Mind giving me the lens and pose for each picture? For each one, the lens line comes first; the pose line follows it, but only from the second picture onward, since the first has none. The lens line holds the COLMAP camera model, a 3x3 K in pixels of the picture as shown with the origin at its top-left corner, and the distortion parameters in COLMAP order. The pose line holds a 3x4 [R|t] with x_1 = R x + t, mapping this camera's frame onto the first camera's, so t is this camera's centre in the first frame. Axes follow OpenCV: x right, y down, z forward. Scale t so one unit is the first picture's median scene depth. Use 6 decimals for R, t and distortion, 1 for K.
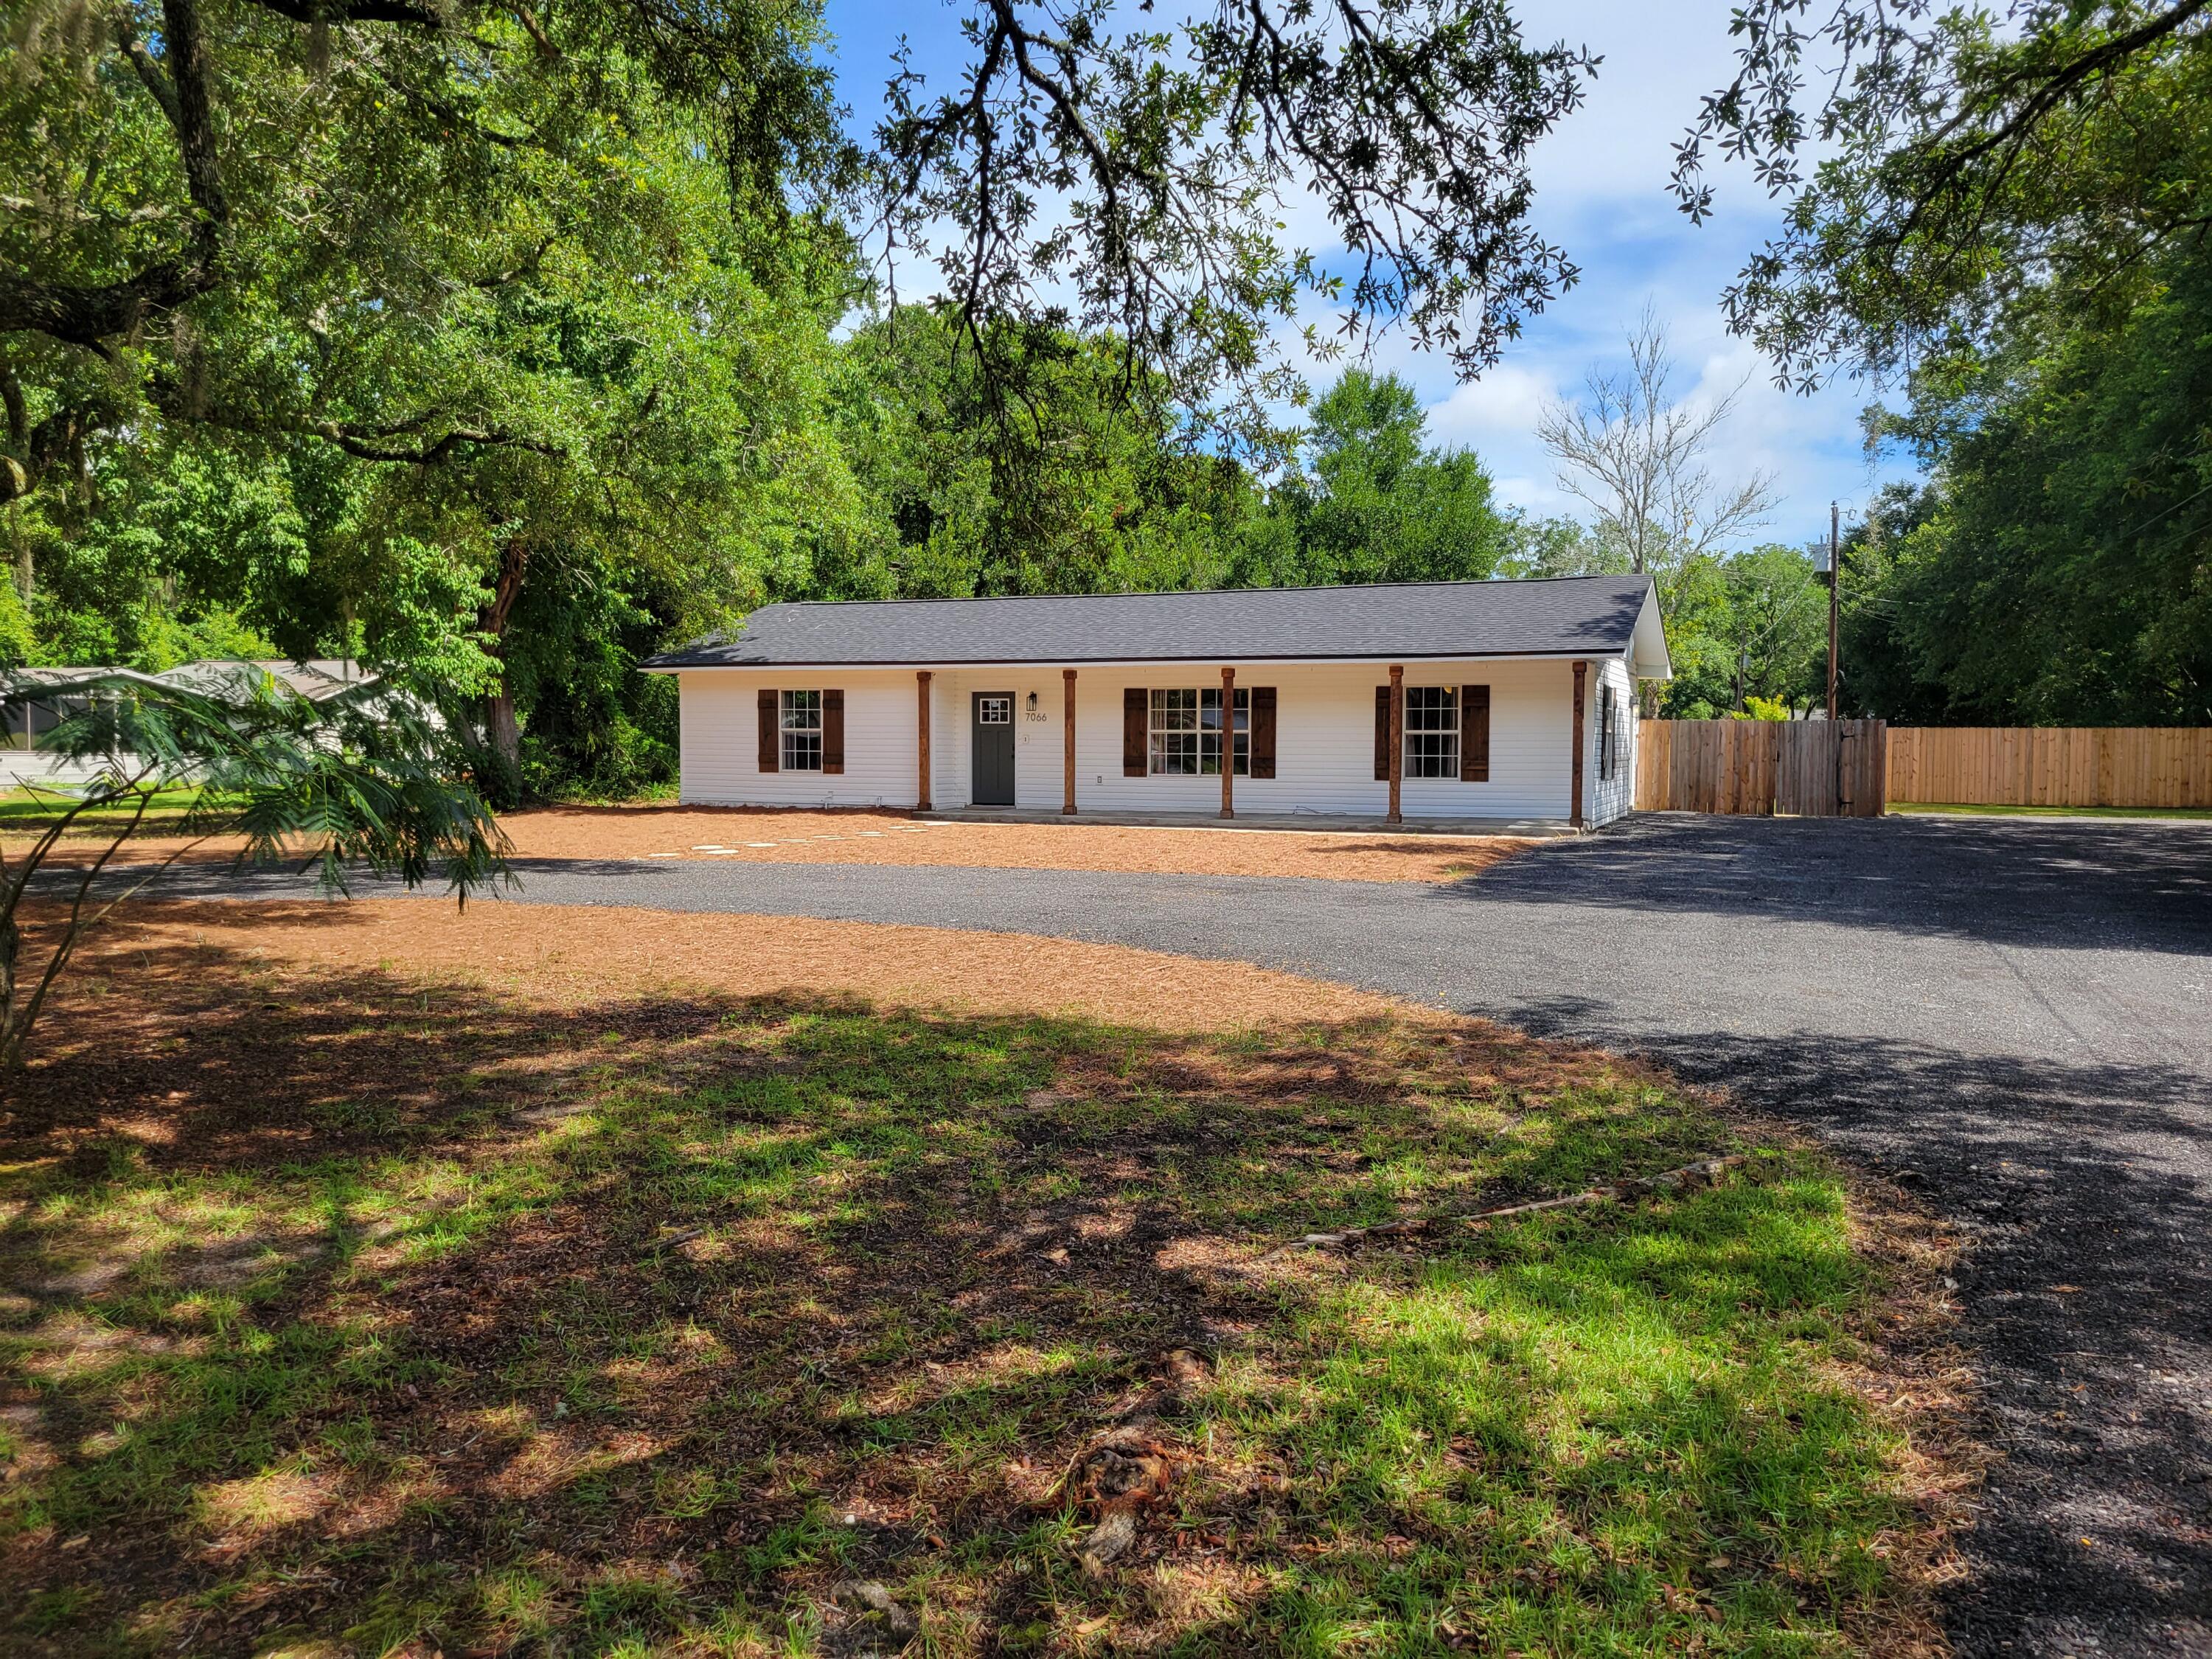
lens RADIAL K [[1665.6, 0, 1107.6], [0, 1665.6, 822.4], [0, 0, 1]] dist [0.016400, 0.002521]
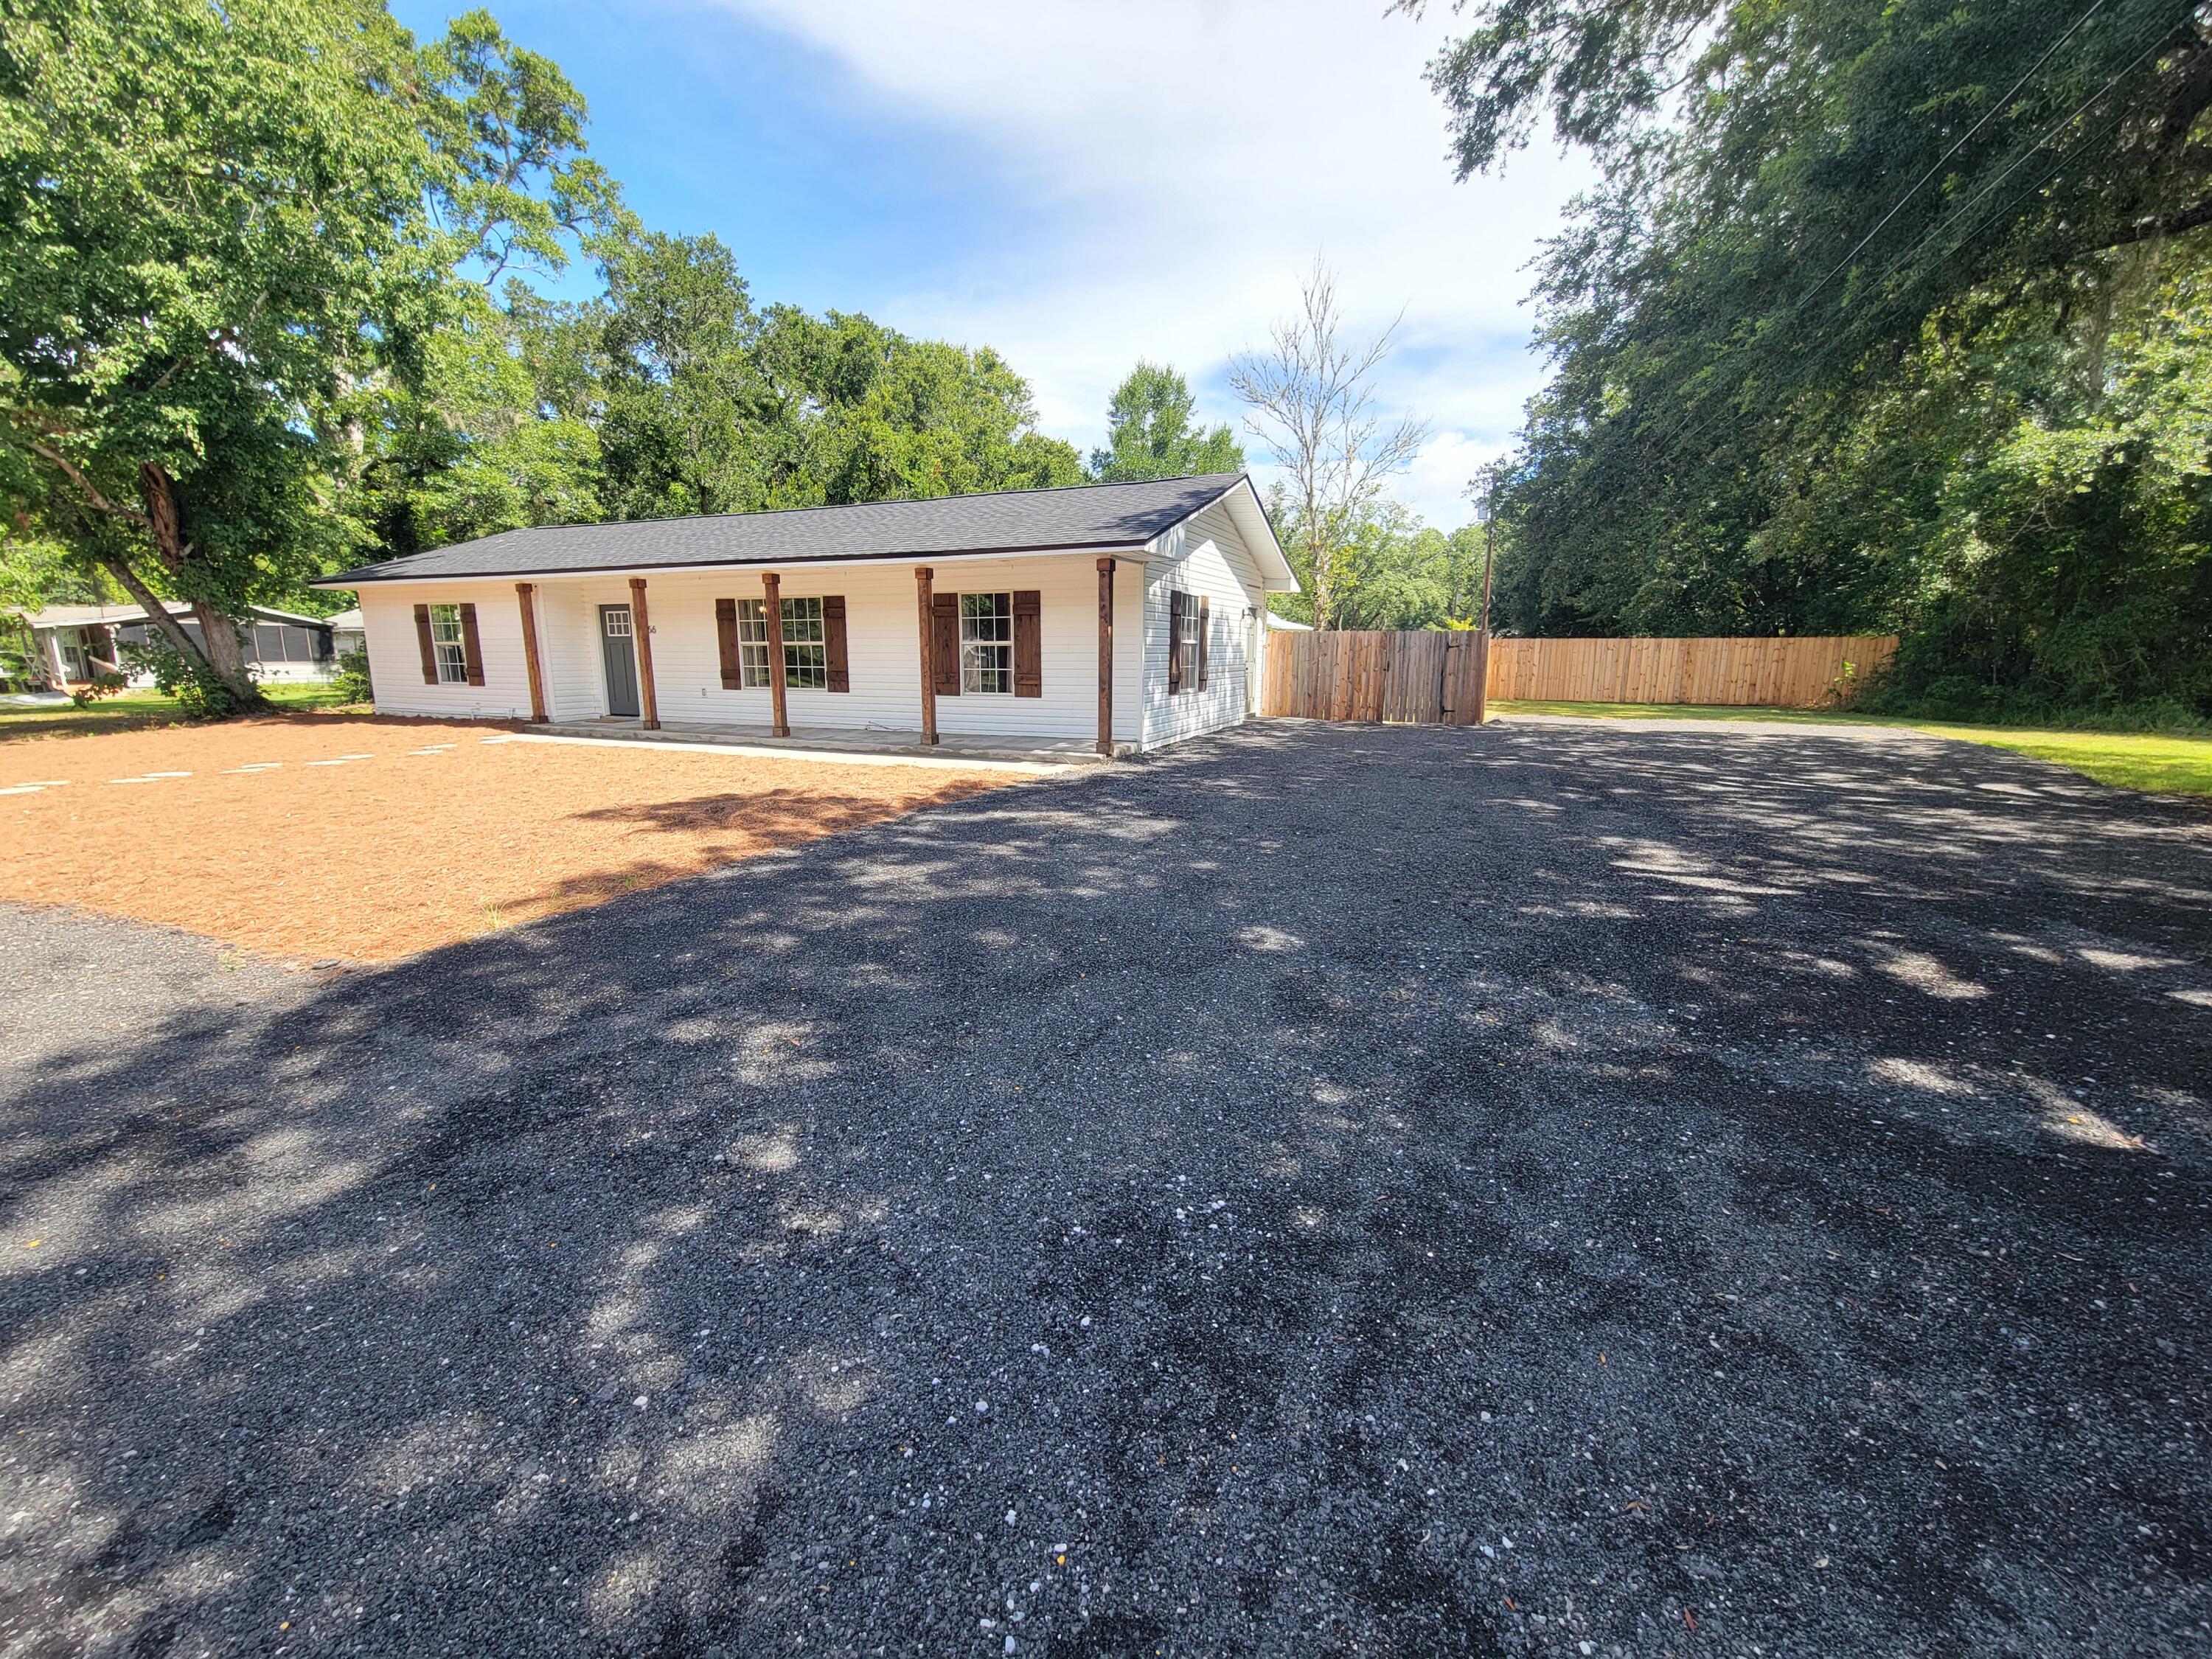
lens RADIAL K [[908.2, 0, 1107.4], [0, 908.2, 834.2], [0, 0, 1]] dist [-0.001831, 0.000841]
pose [[0.999928, -0.001240, -0.011965, 0.238331], [0.003044, 0.988379, 0.151977, -0.022669], [0.011637, -0.152002, 0.988312, 0.427976]]
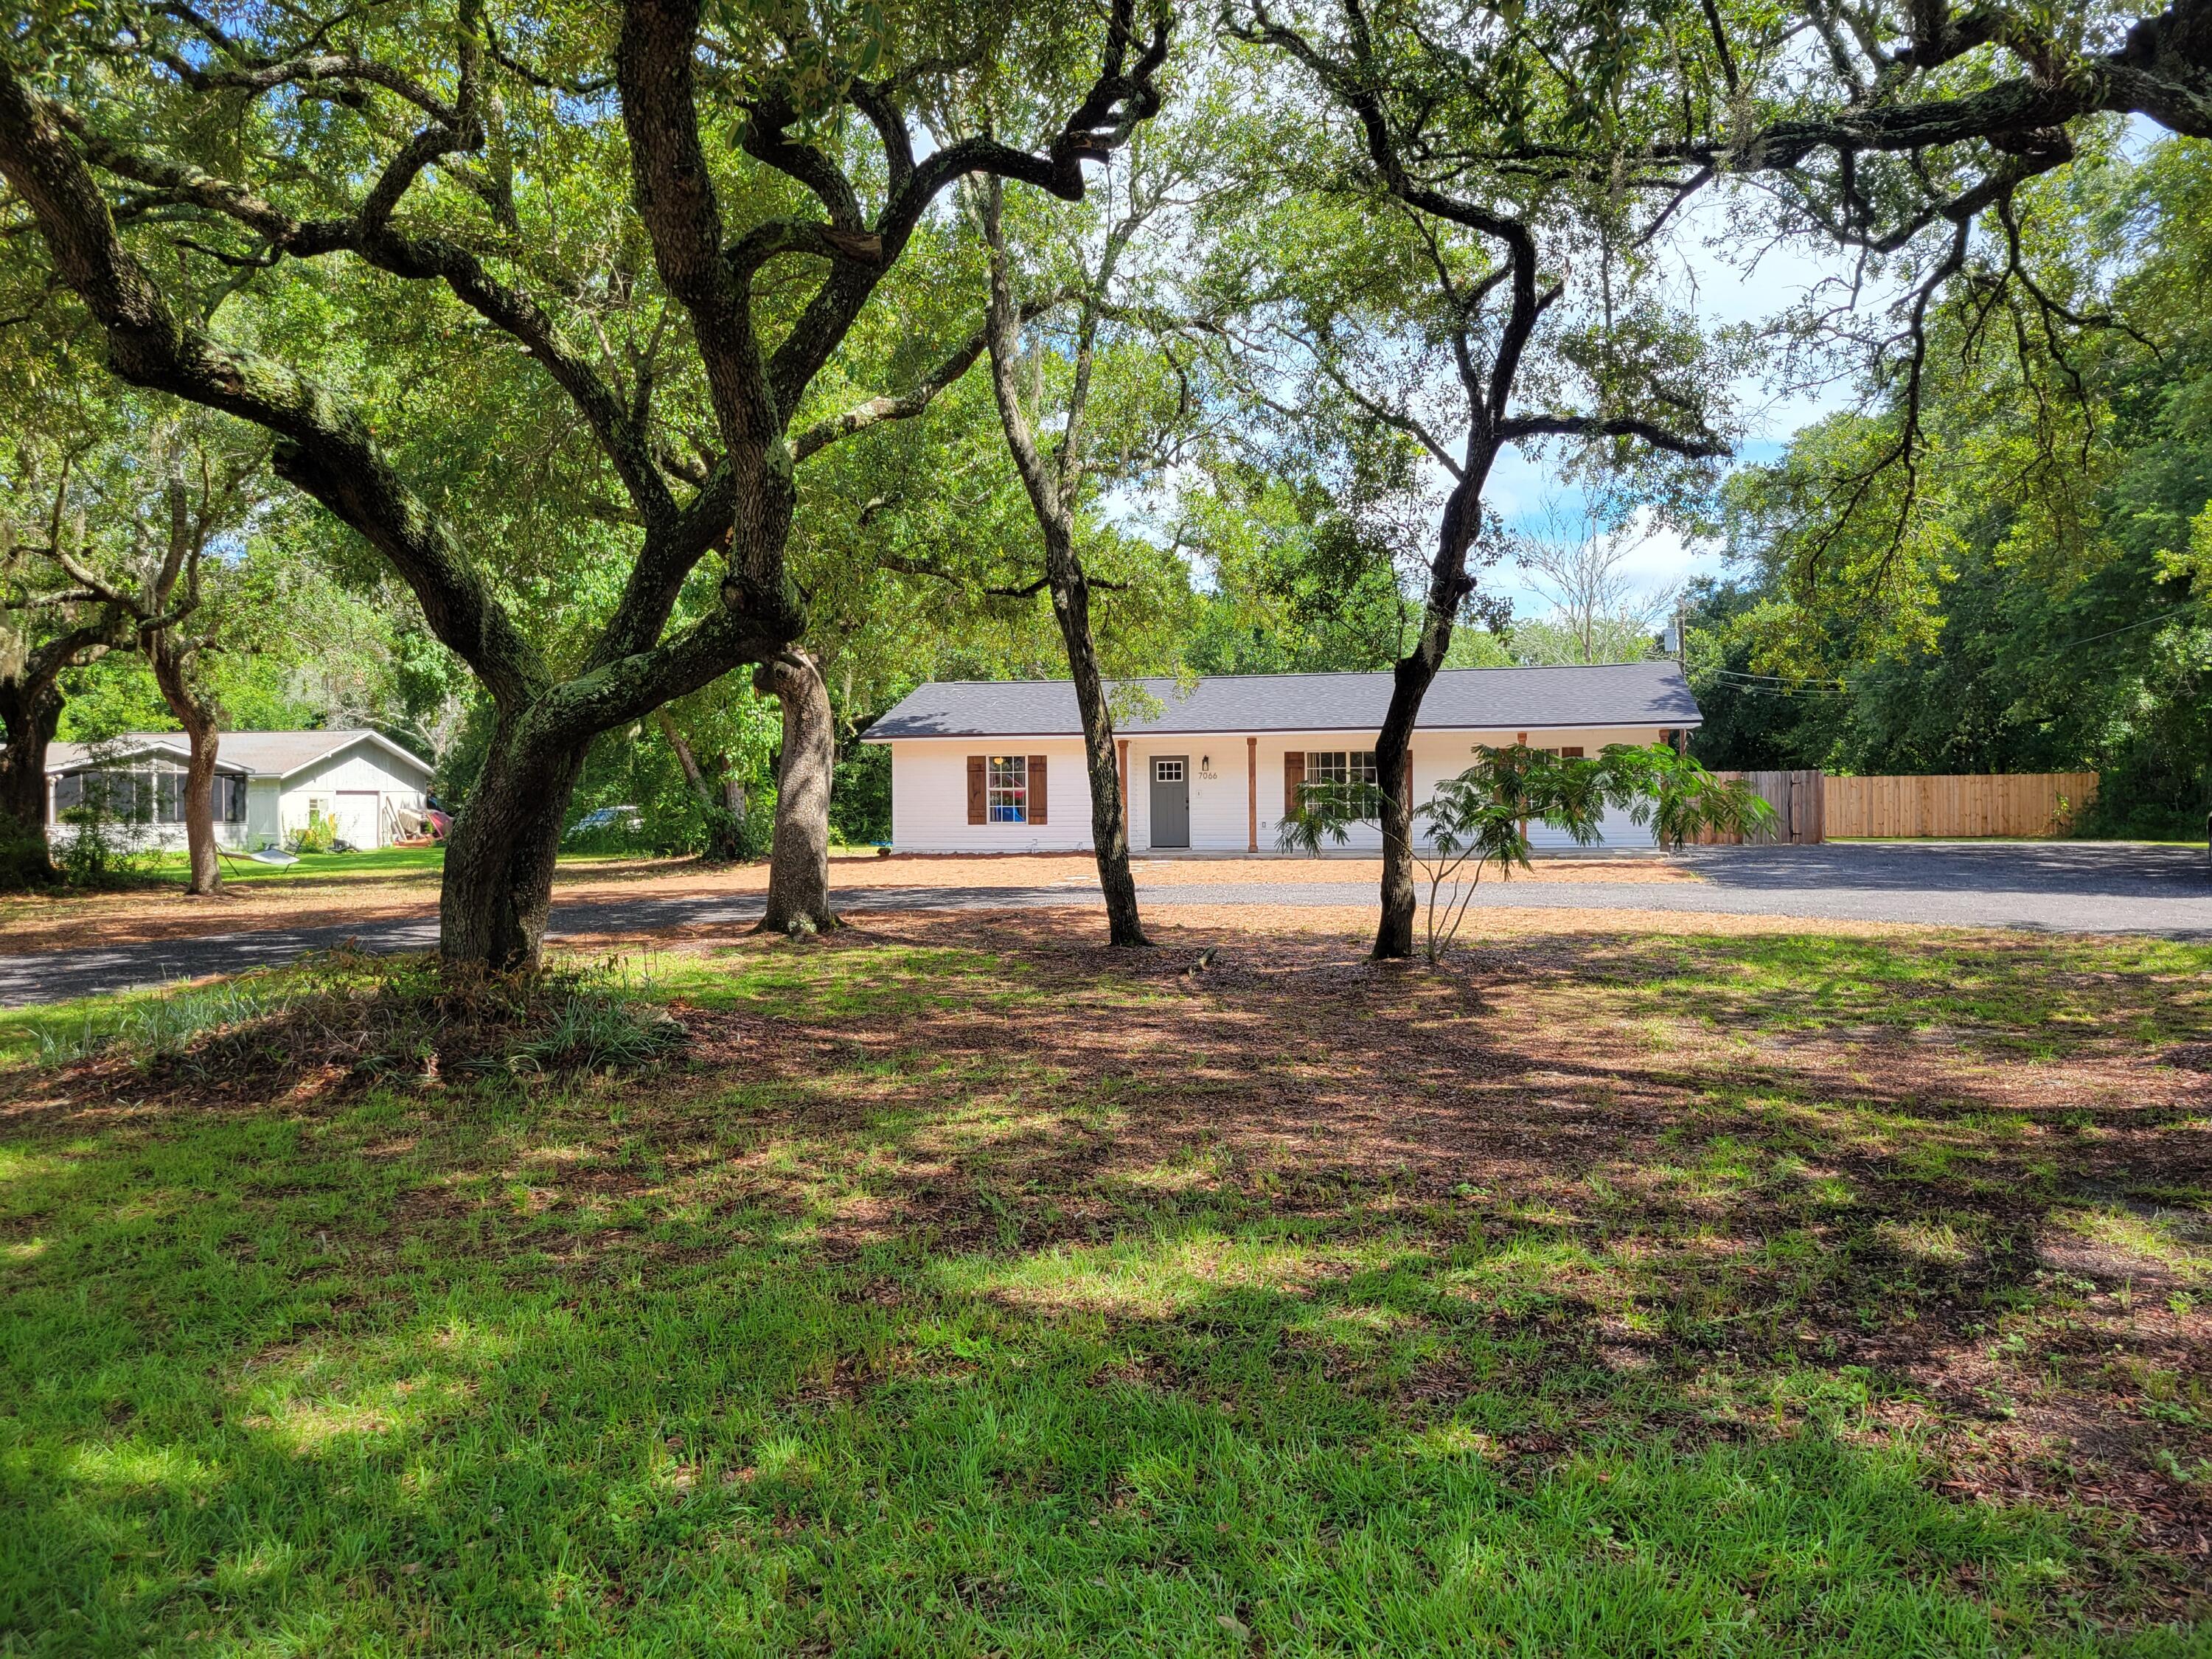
lens RADIAL K [[1665.6, 0, 1100.0], [0, 1665.6, 834.8], [0, 0, 1]] dist [0.016400, 0.002521]
pose [[0.984726, -0.019257, 0.173041, -0.331046], [0.024802, 0.999244, -0.029940, 0.015735], [-0.172333, 0.033775, 0.984460, -0.203286]]
